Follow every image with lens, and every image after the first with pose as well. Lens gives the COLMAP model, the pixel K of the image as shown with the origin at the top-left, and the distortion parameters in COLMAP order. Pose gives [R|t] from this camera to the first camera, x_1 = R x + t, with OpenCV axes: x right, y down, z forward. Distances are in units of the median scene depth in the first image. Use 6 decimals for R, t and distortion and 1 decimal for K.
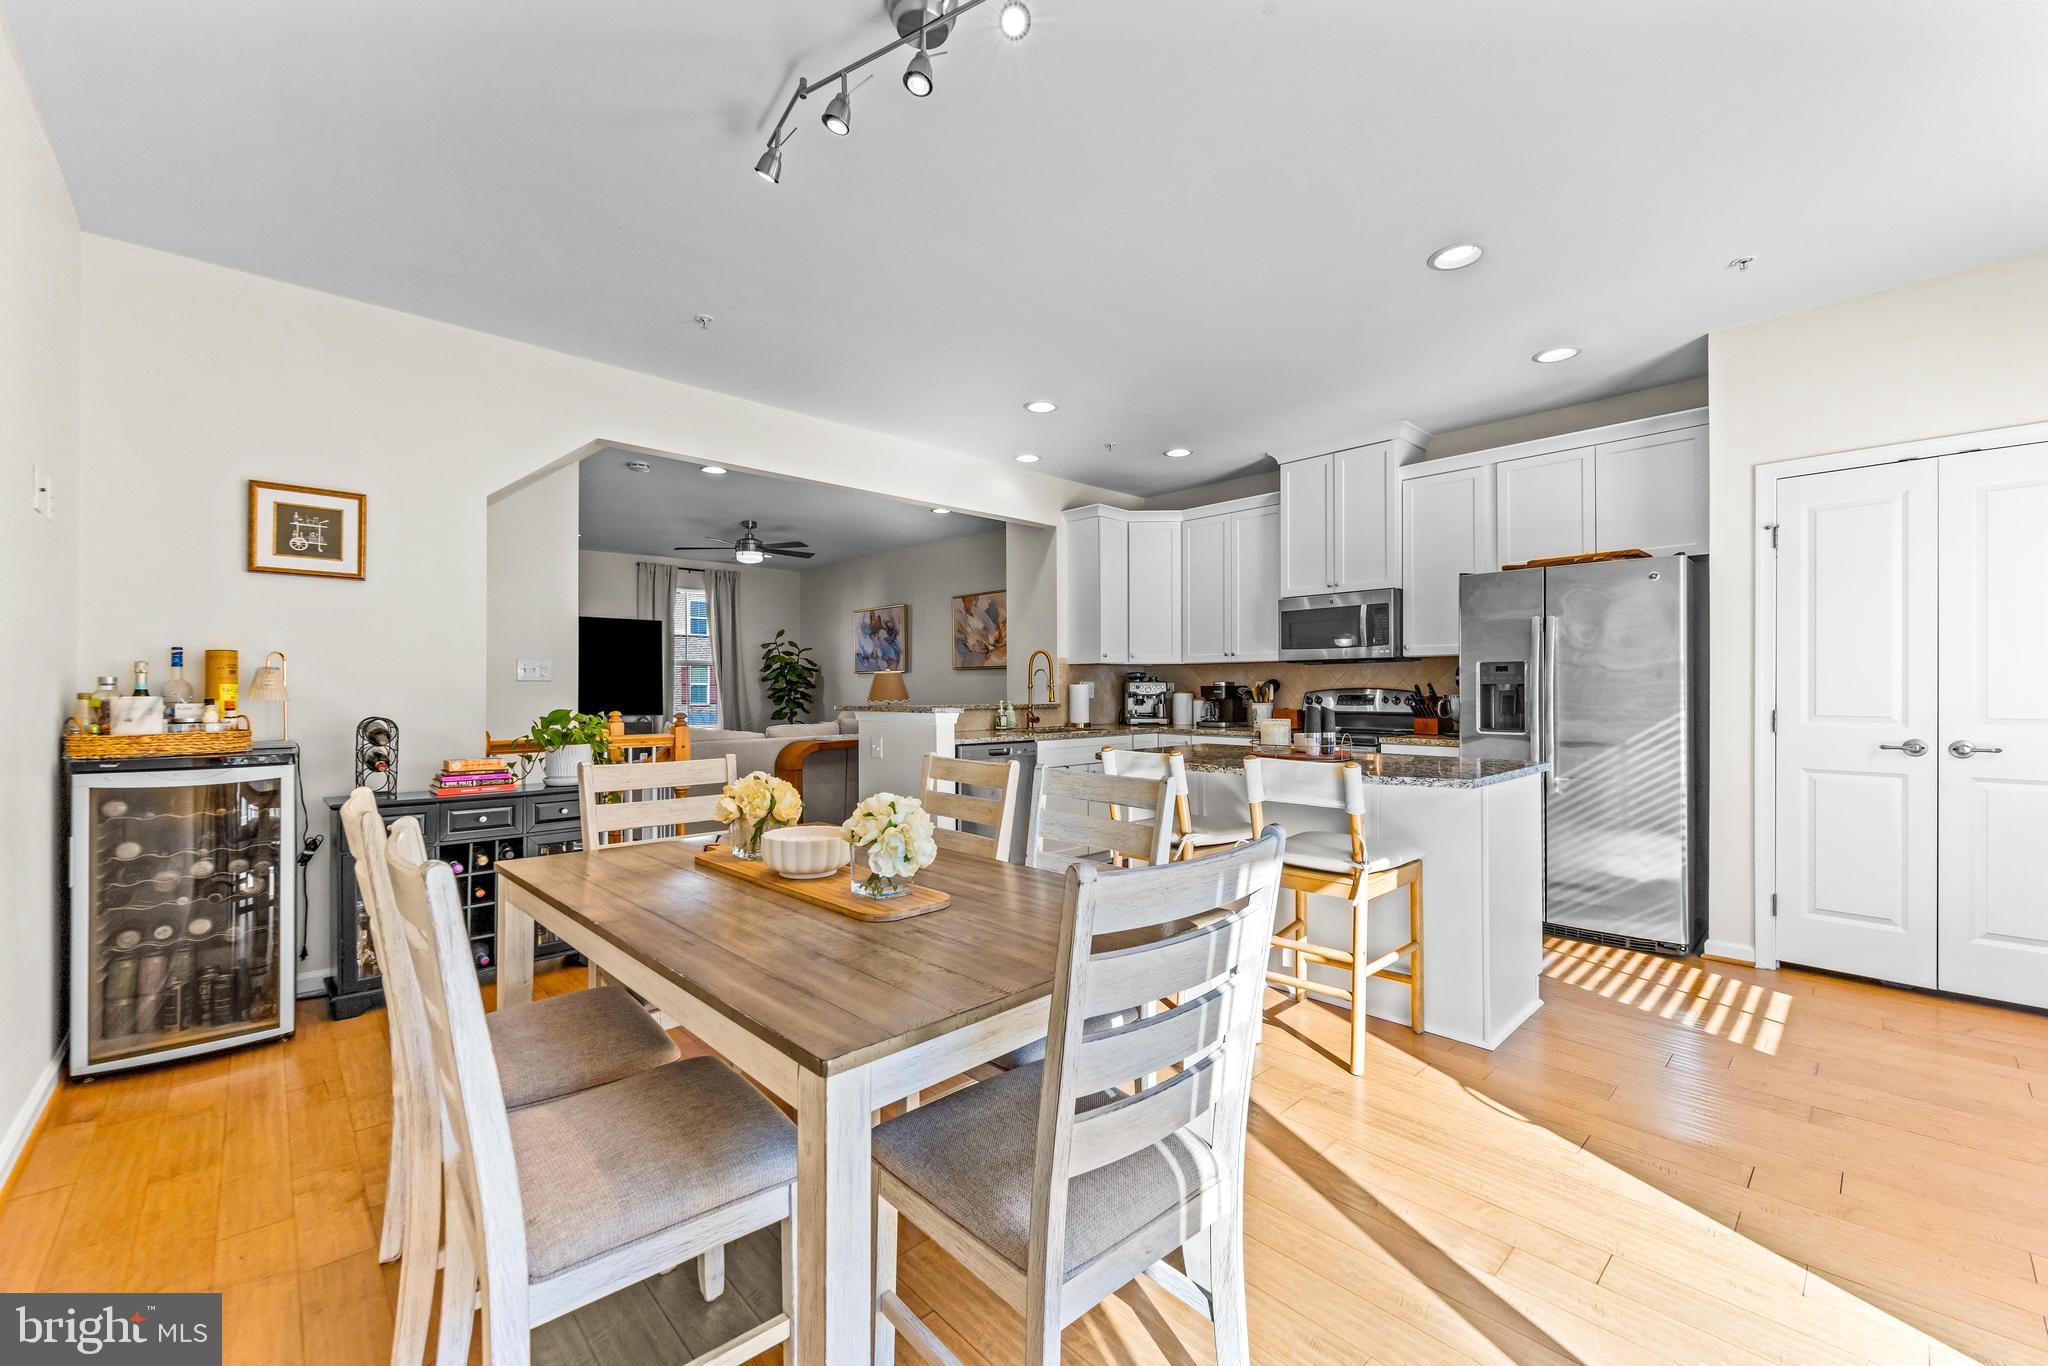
lens RADIAL K [[822.5, 0, 1019.0], [0, 822.5, 691.3], [0, 0, 1]] dist [0.000559, 0.000304]
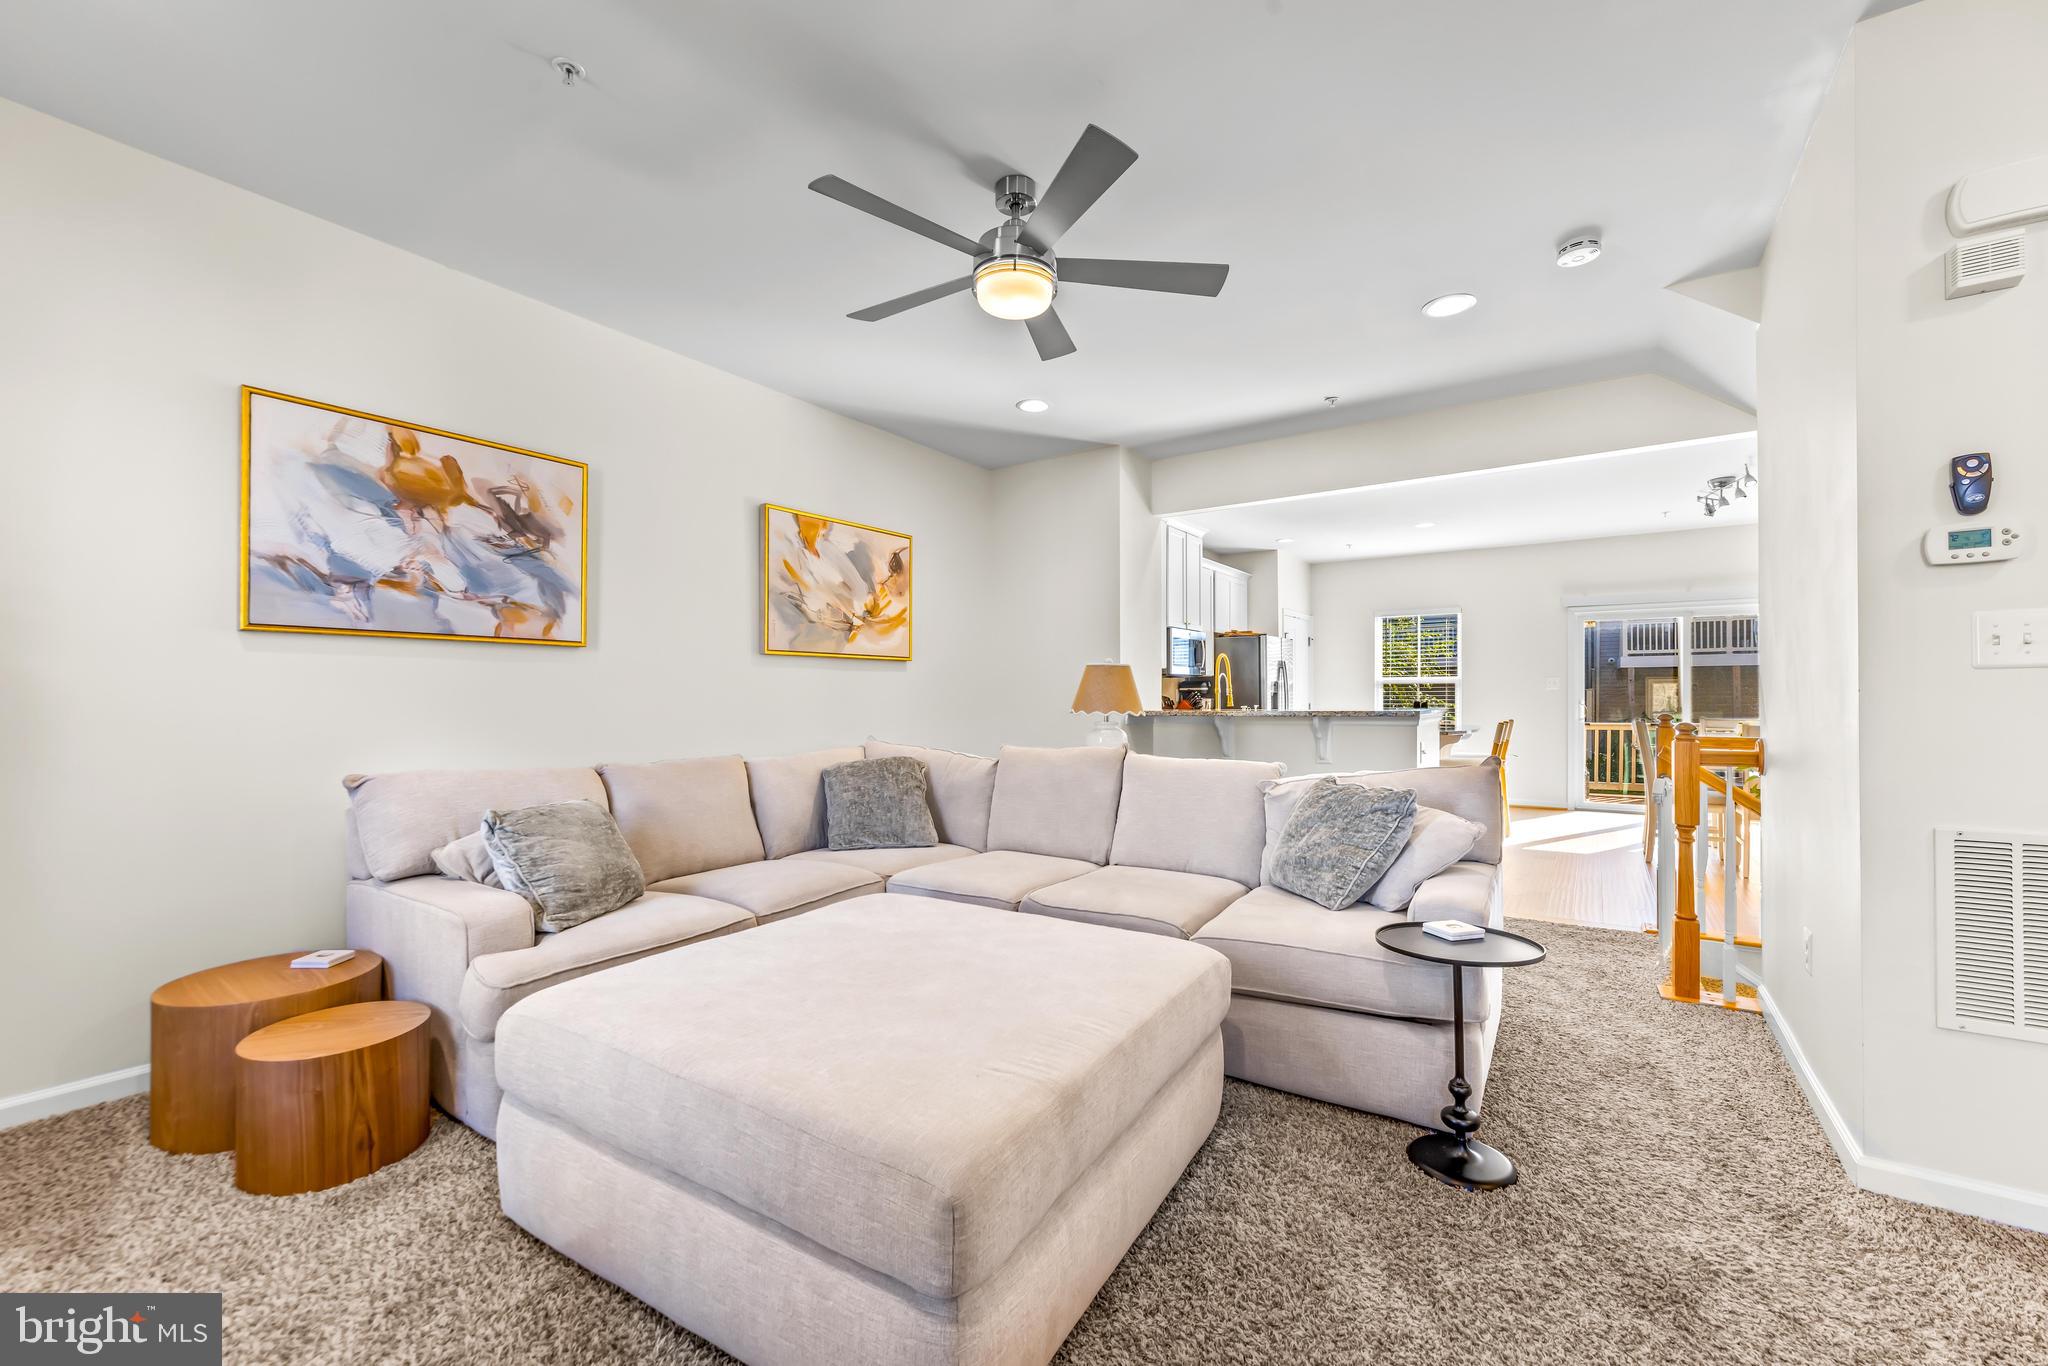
lens RADIAL K [[820.8, 0, 1025.8], [0, 820.8, 692.6], [0, 0, 1]] dist [-0.002067, -0.000249]
pose [[-0.215661, 0.007549, 0.976439, -0.903407], [0.005433, 0.999964, -0.006531, 0.001012], [-0.976453, 0.003896, -0.215694, 1.480567]]
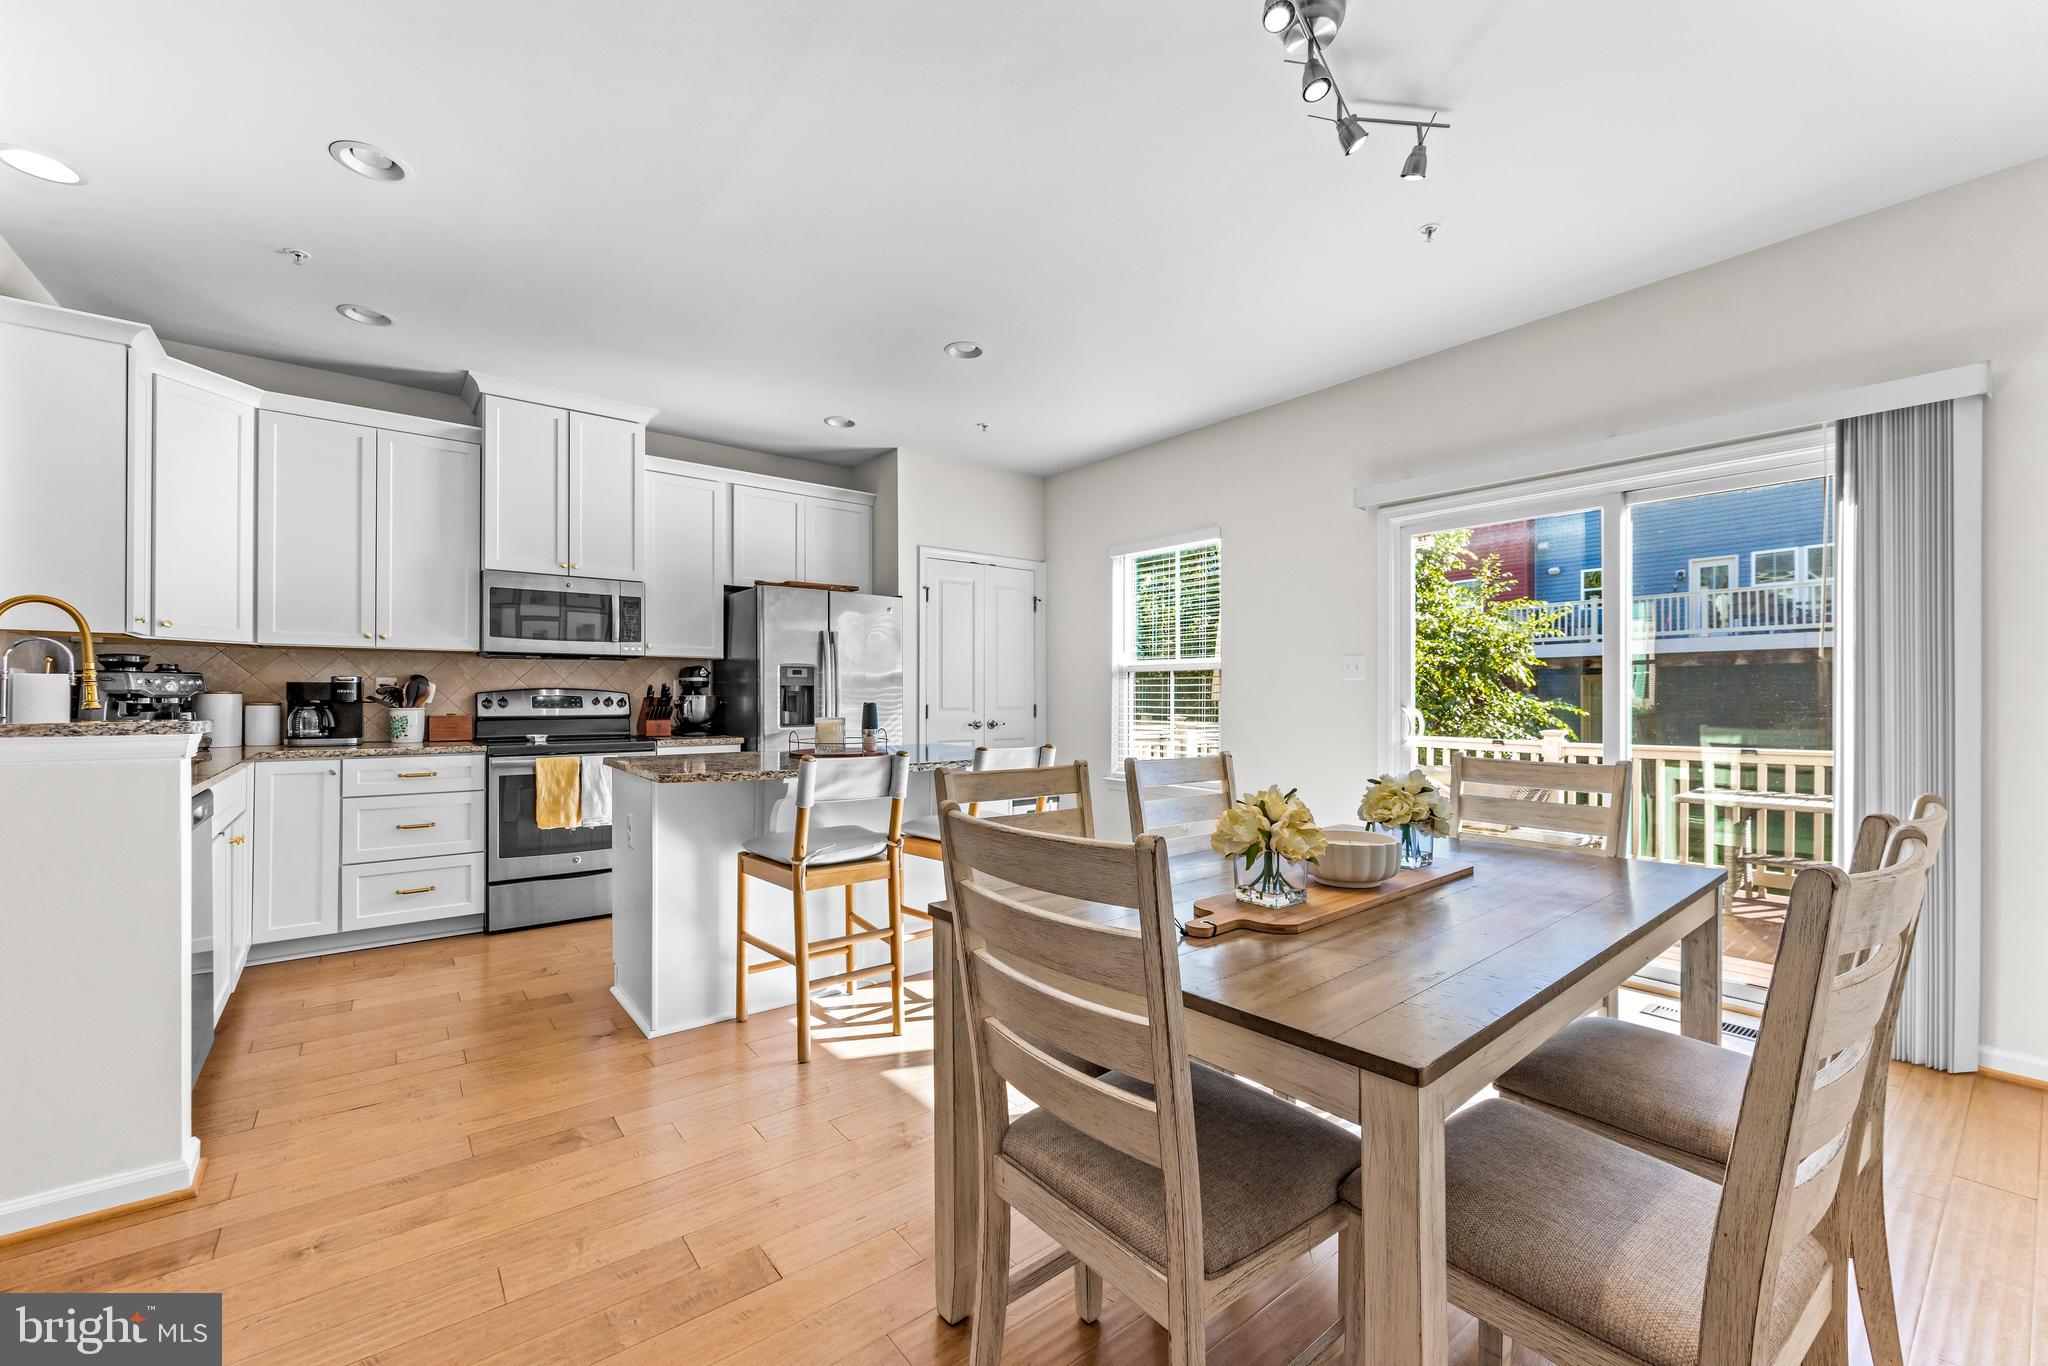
lens RADIAL K [[826.0, 0, 1026.2], [0, 826.0, 696.6], [0, 0, 1]] dist [-0.000627, 0.000187]
pose [[0.077186, 0.002764, 0.997013, -0.397727], [-0.000128, 0.999996, -0.002762, 0.006961], [-0.997017, 0.000086, 0.077187, 0.432434]]
